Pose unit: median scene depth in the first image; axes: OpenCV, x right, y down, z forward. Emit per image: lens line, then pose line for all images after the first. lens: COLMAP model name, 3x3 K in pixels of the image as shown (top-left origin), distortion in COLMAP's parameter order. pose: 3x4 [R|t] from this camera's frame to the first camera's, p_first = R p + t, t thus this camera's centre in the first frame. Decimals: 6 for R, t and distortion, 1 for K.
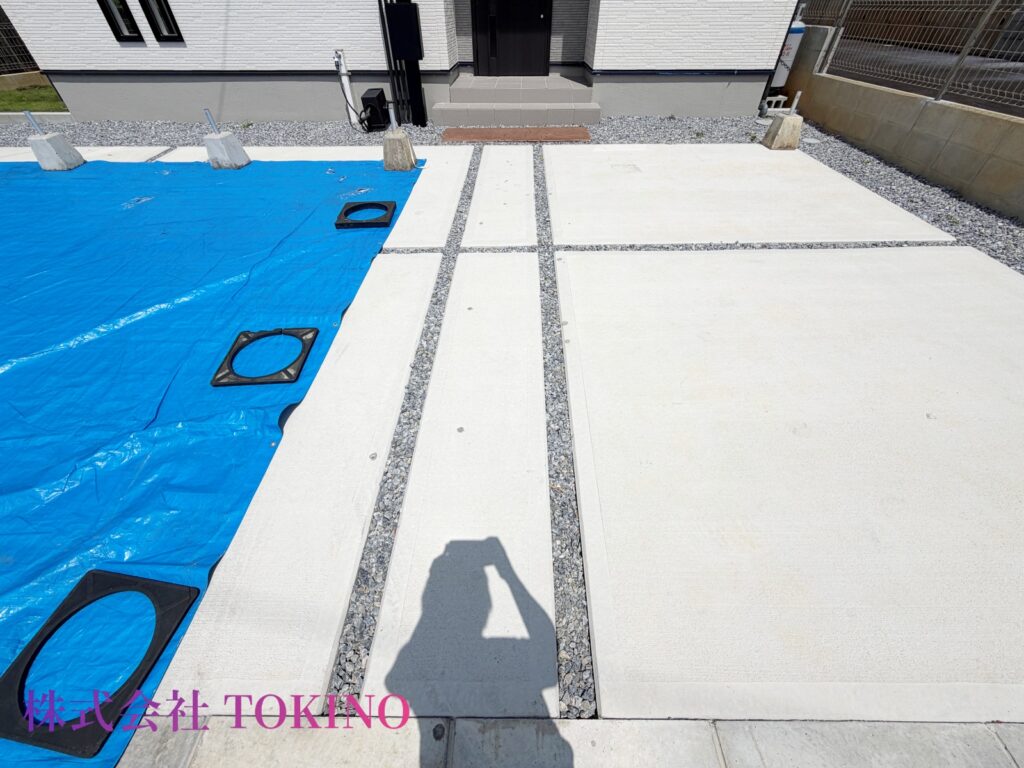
lens RADIAL K [[411.2, 0, 512.0], [0, 411.2, 384.0], [0, 0, 1]] dist [0.000745, 0.000101]
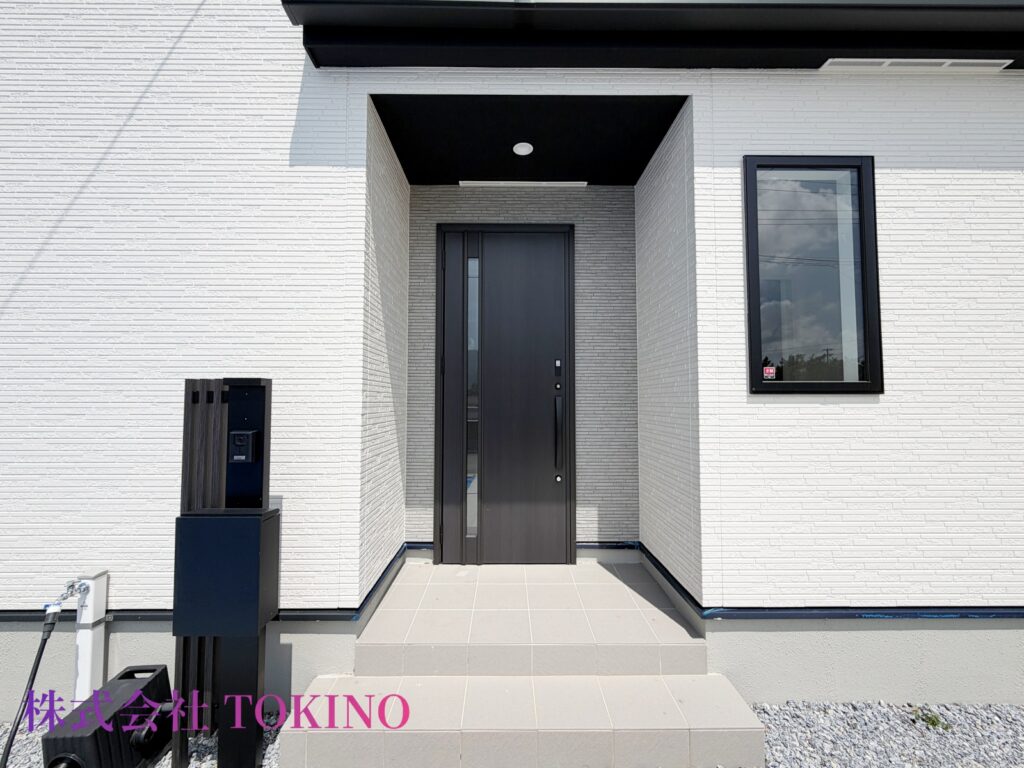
lens RADIAL K [[411.2, 0, 512.0], [0, 411.2, 384.0], [0, 0, 1]] dist [0.000745, 0.000101]
pose [[0.999751, -0.000368, 0.022298, -0.004102], [0.016232, 0.697627, -0.716277, -0.568952], [-0.015292, 0.716461, 0.697460, 0.502570]]
